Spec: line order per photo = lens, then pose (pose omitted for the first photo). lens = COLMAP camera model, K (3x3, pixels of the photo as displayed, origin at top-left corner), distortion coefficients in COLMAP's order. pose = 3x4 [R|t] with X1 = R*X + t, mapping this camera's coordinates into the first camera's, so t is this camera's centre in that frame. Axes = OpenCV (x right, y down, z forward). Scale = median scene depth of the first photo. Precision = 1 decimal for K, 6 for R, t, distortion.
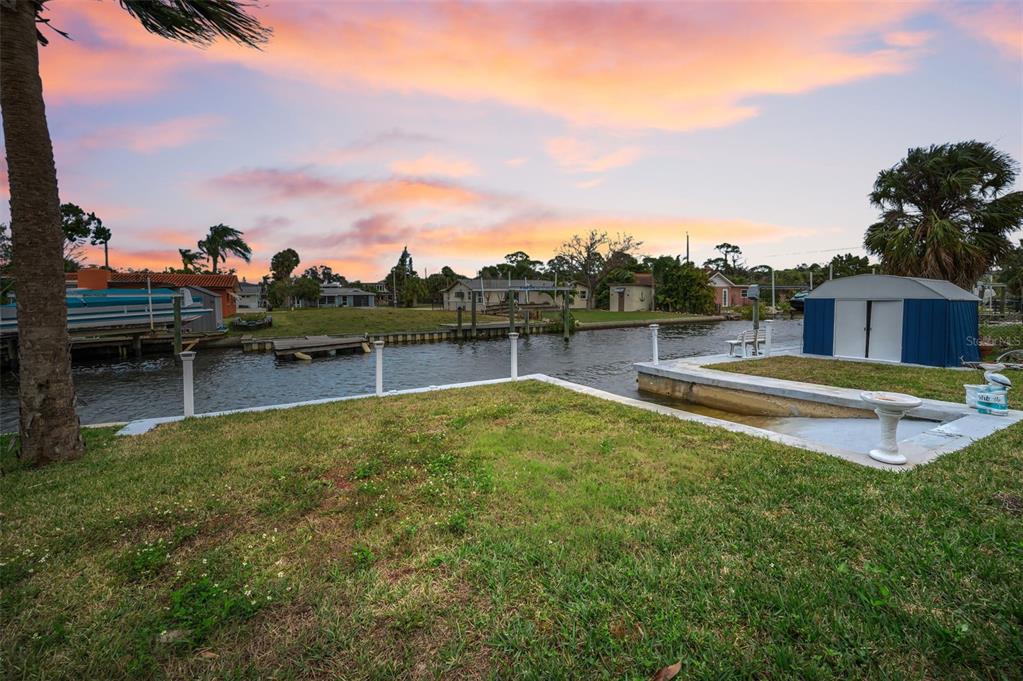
lens RADIAL K [[439.9, 0, 510.9], [0, 439.9, 296.7], [0, 0, 1]] dist [0.000200, 0.000316]
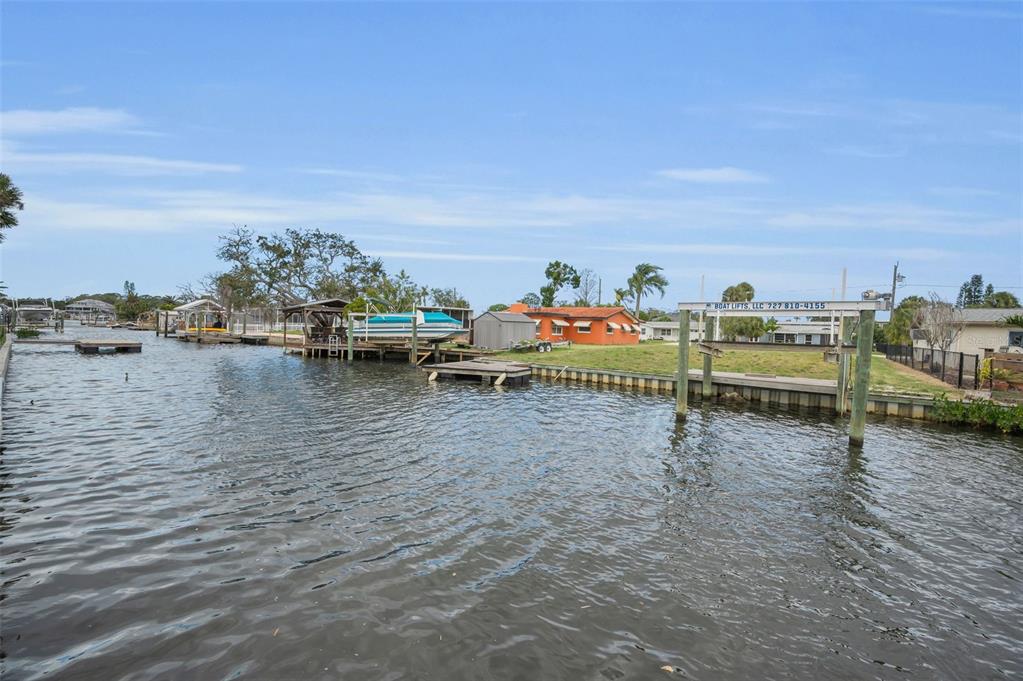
lens RADIAL K [[406.9, 0, 511.5], [0, 406.9, 340.5], [0, 0, 1]] dist [-0.002587, -0.000043]
pose [[0.386660, 0.049589, -0.920888, 0.274056], [-0.038192, 0.998558, 0.037736, 0.007353], [0.921431, 0.020579, 0.387996, 0.489269]]
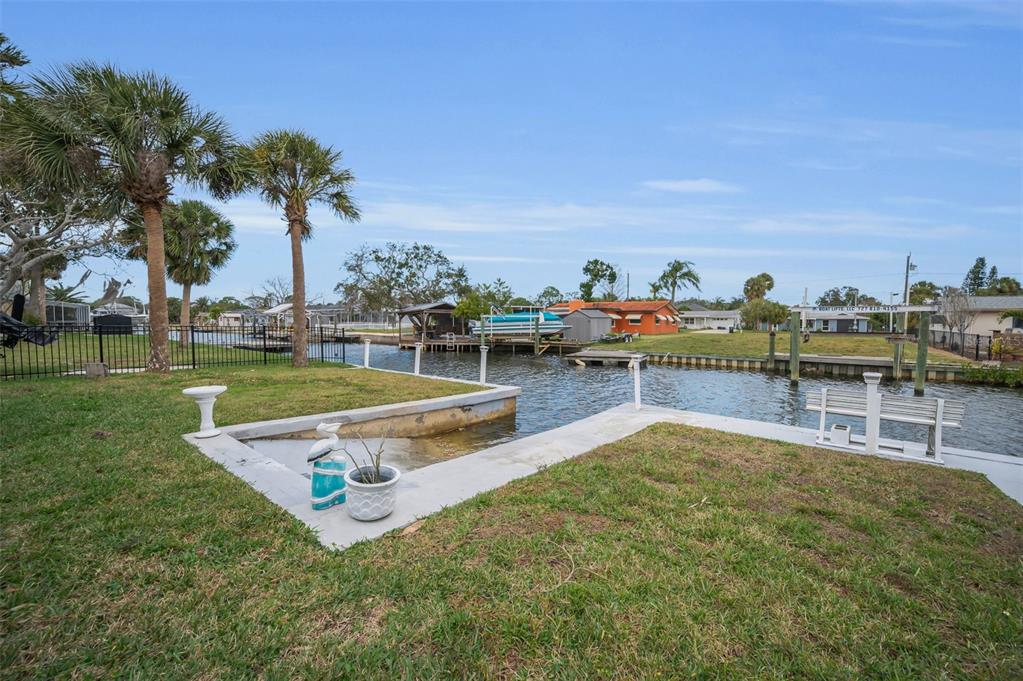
lens RADIAL K [[405.6, 0, 512.1], [0, 405.6, 331.3], [0, 0, 1]] dist [-0.000447, -0.000132]
pose [[0.383945, 0.038106, -0.922569, 0.353623], [-0.012370, 0.999271, 0.036126, -0.000349], [0.923273, -0.002458, 0.384137, 0.221642]]
